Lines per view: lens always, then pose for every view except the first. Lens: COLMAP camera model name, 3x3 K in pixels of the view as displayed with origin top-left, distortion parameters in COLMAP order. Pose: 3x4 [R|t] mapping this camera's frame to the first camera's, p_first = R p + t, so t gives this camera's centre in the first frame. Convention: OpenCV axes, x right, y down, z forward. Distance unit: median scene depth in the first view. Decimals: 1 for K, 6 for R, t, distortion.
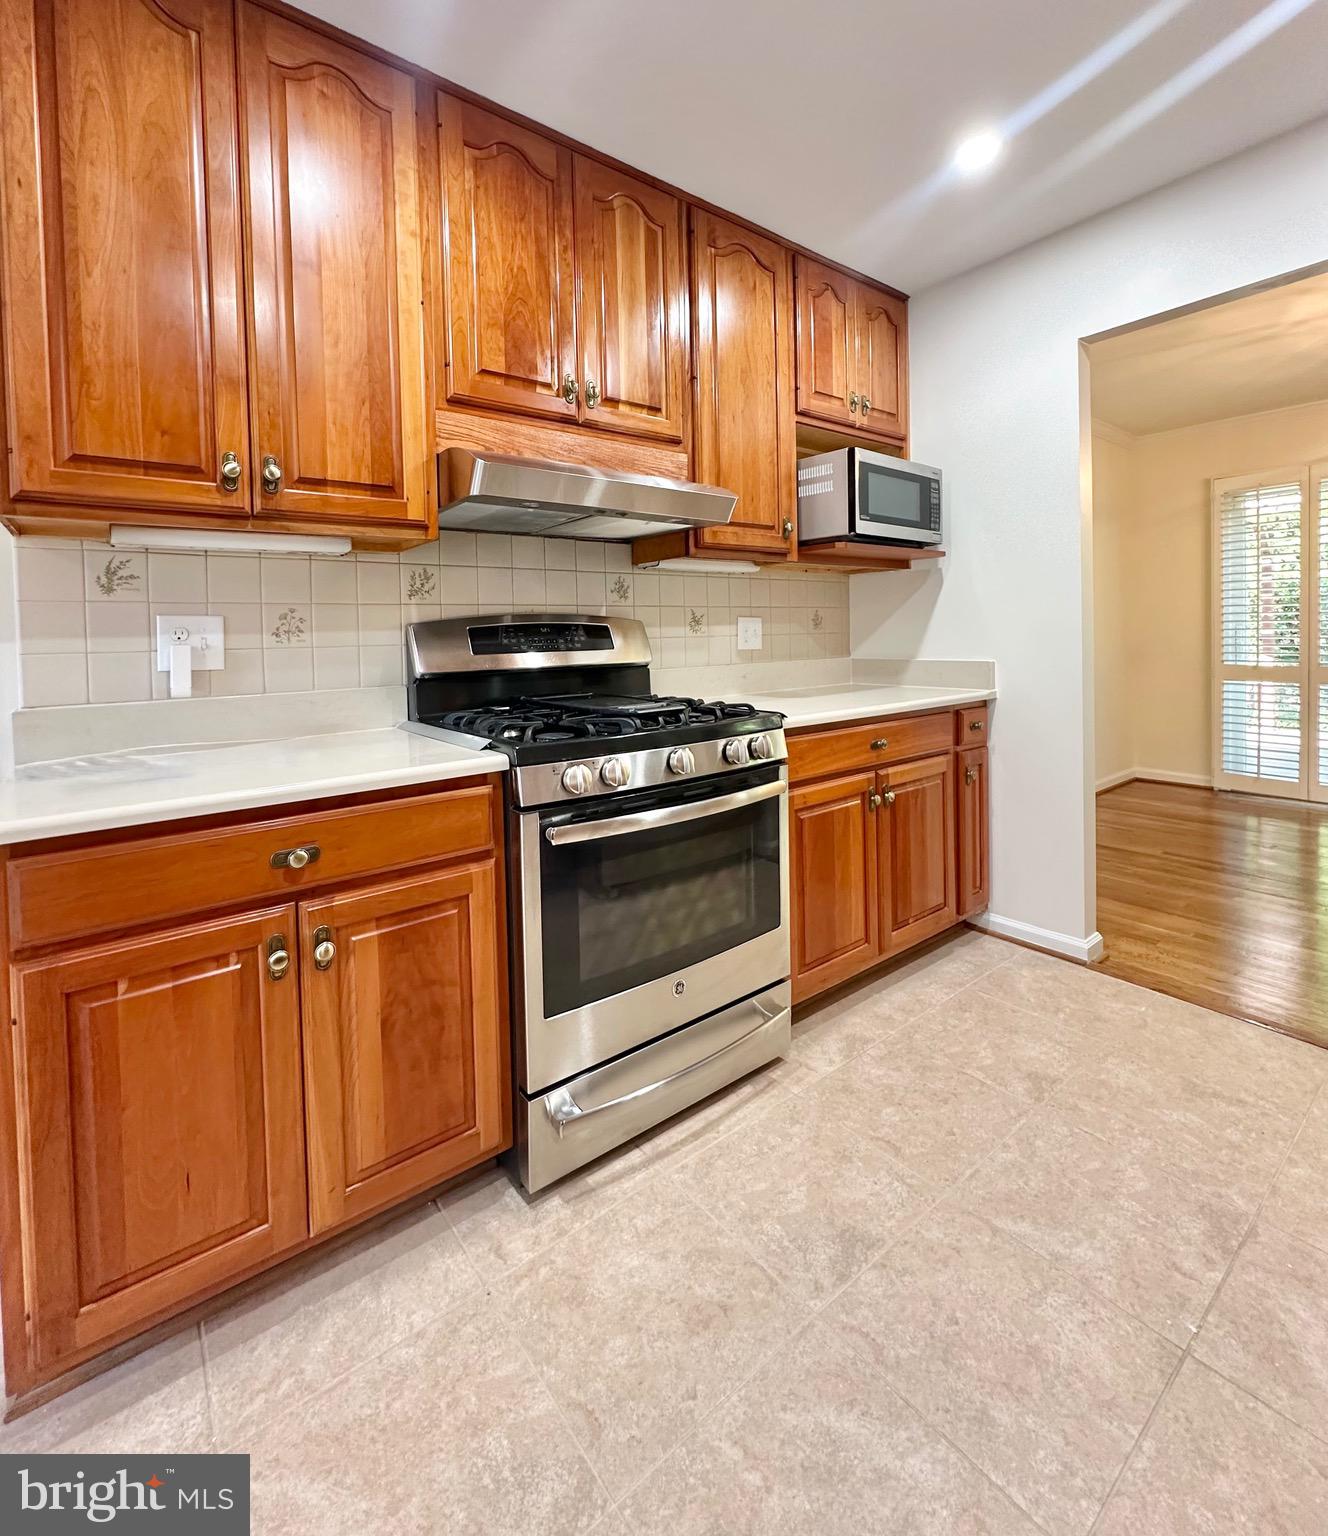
lens RADIAL K [[707.1, 0, 665.0], [0, 707.1, 652.2], [0, 0, 1]] dist [-0.000588, -0.000341]
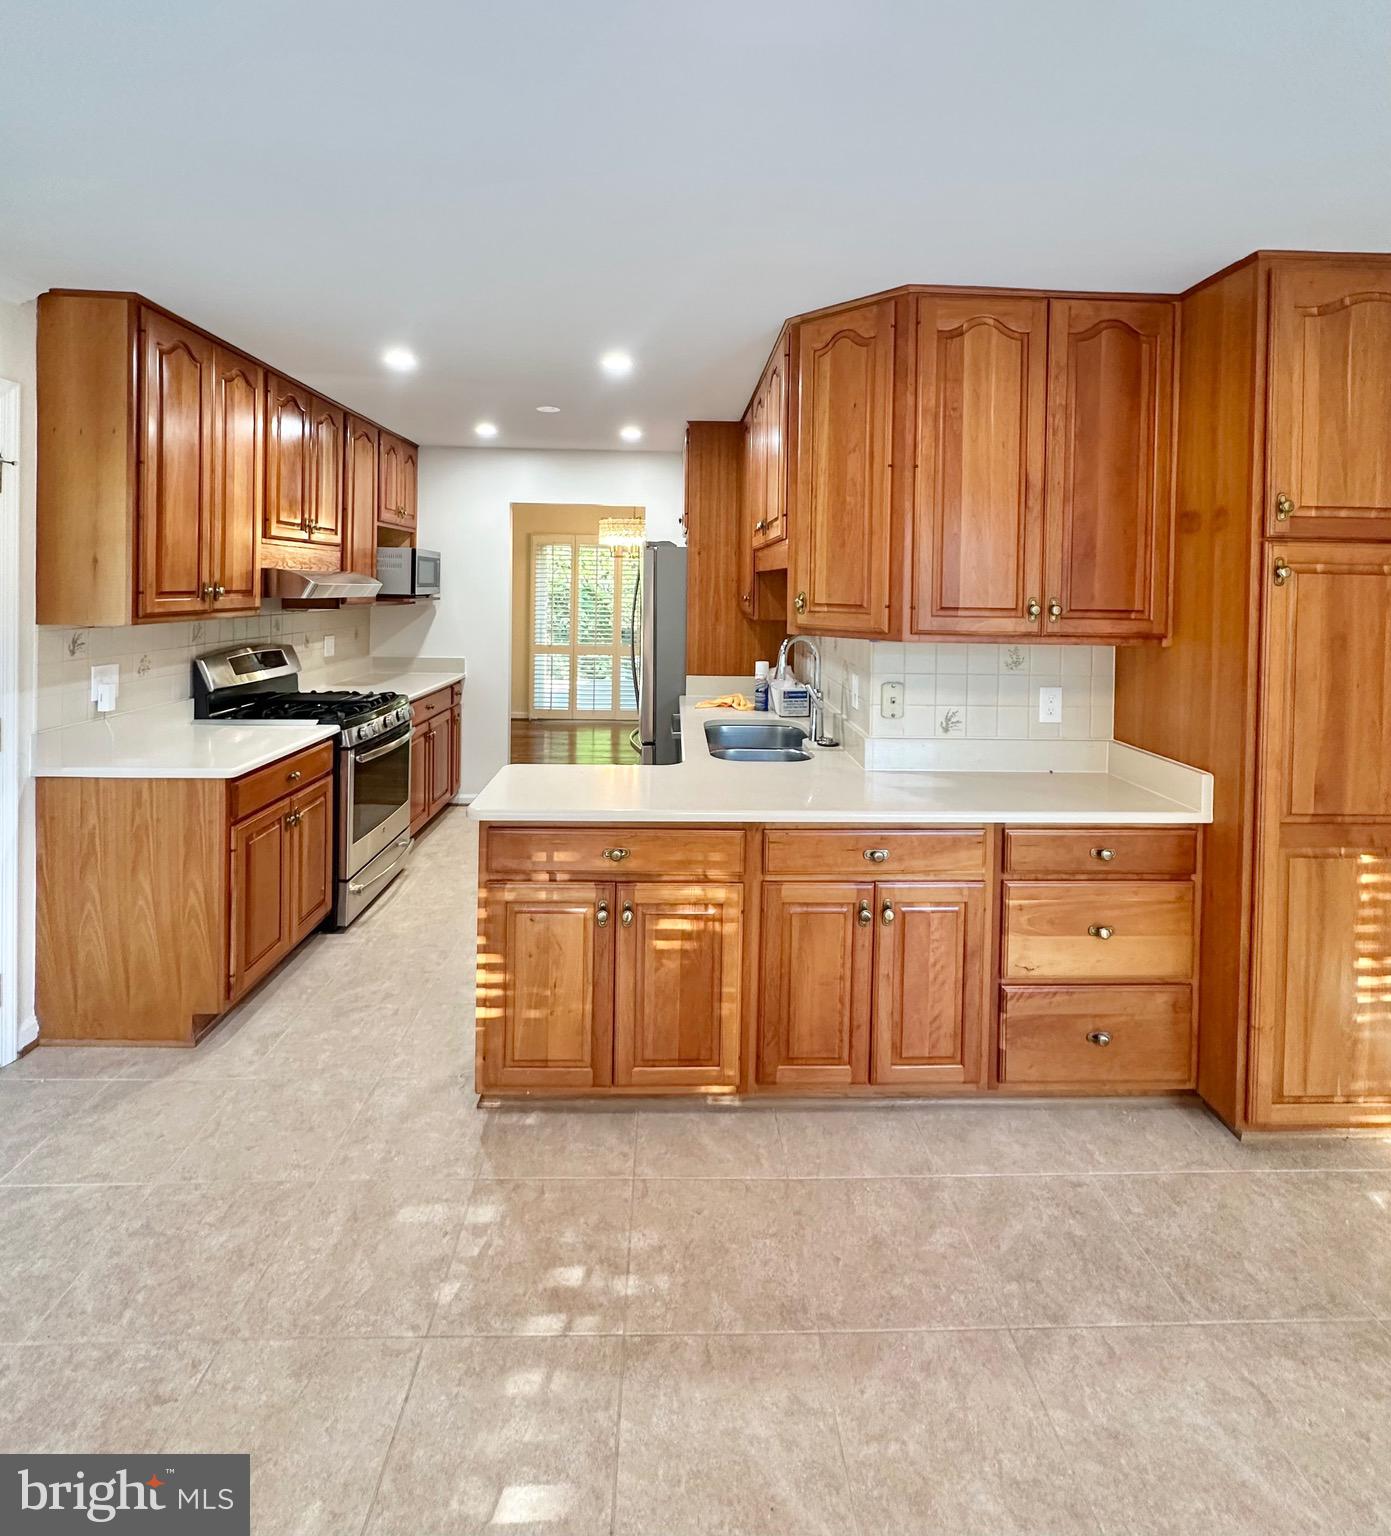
lens RADIAL K [[750.4, 0, 697.2], [0, 750.4, 593.8], [0, 0, 1]] dist [0.000130, 0.000136]
pose [[0.590484, 0.025754, 0.806638, -1.117315], [-0.009183, 0.999640, -0.025194, -0.161796], [-0.806997, 0.007469, 0.590509, -0.963600]]
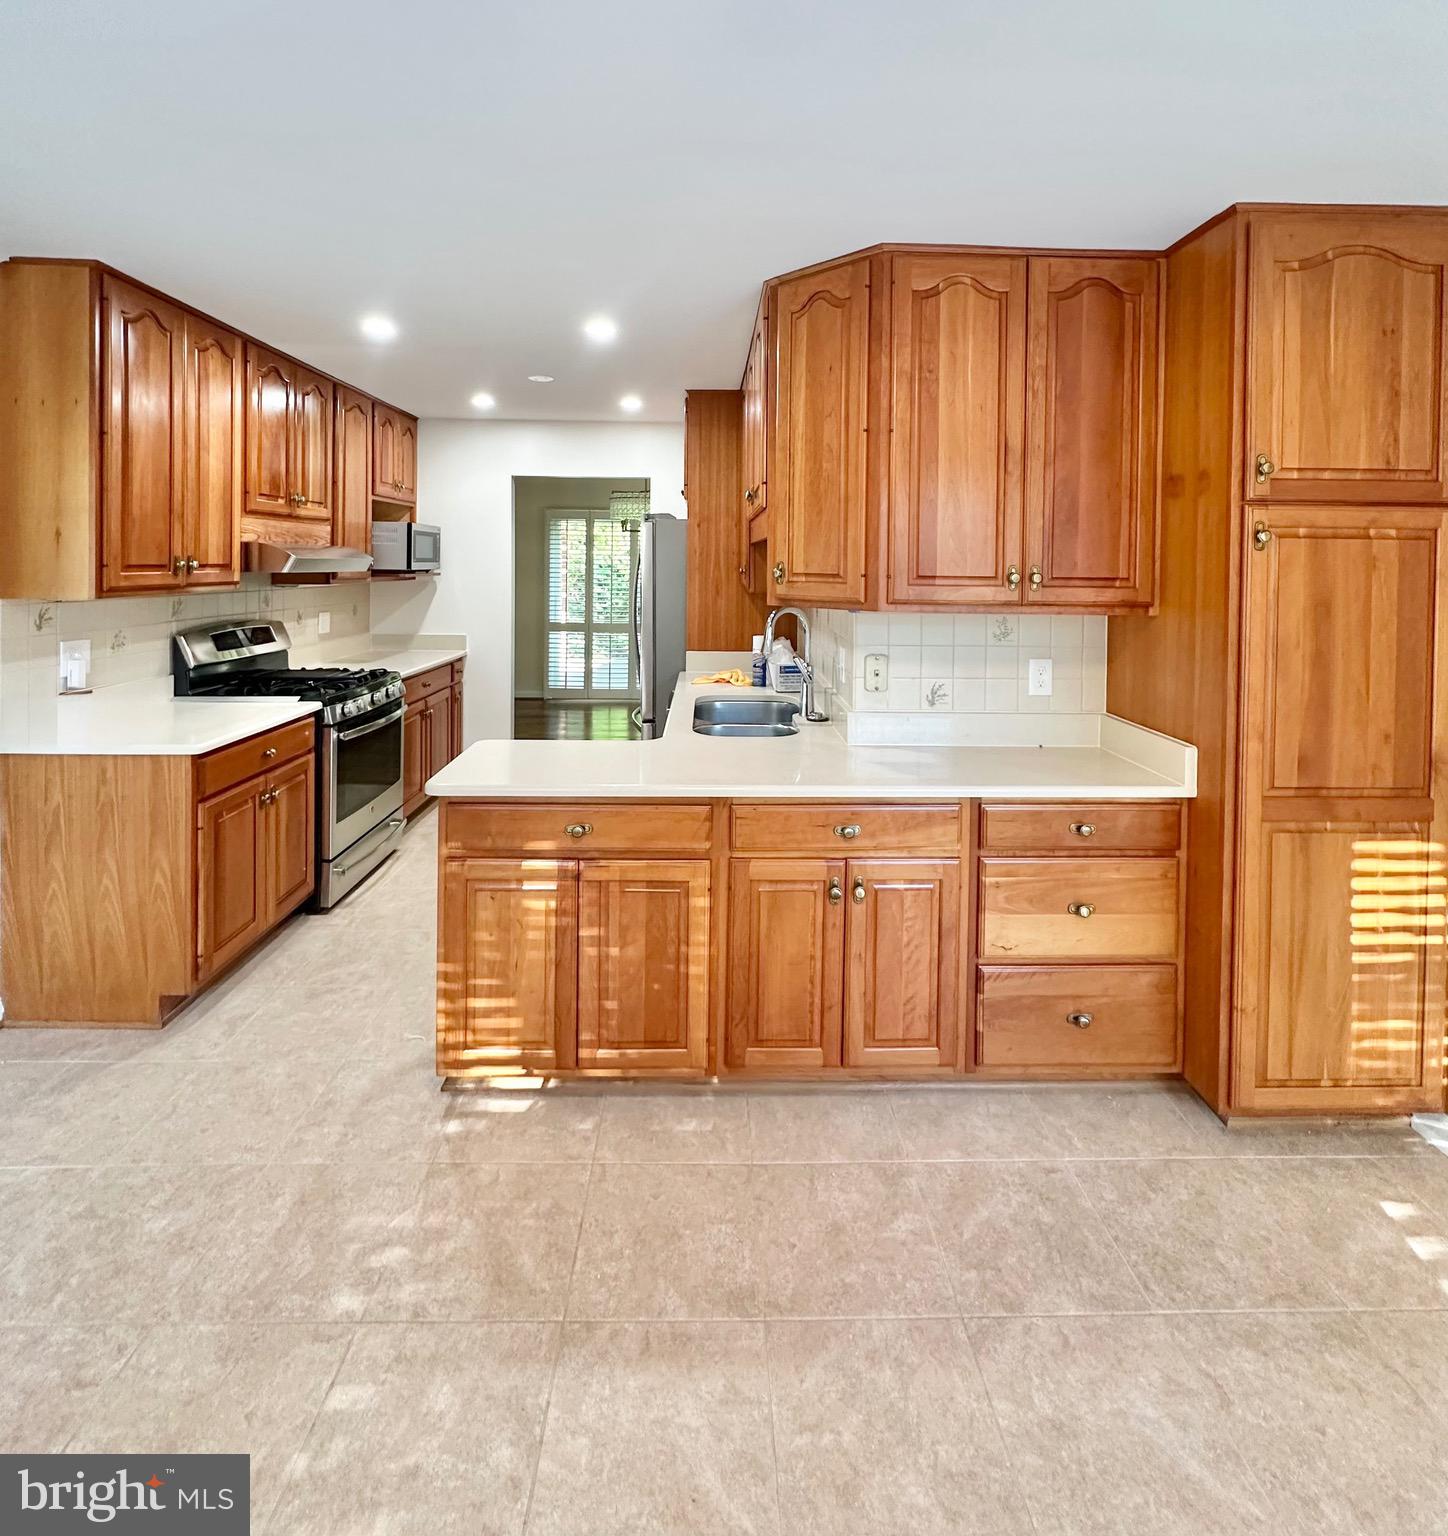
lens RADIAL K [[768.7, 0, 724.4], [0, 768.7, 571.7], [0, 0, 1]] dist [0.000210, 0.000063]
pose [[0.599300, 0.022454, 0.800210, -1.049083], [-0.004234, 0.999681, -0.024880, -0.148992], [-0.800513, 0.011522, 0.599204, -1.047791]]
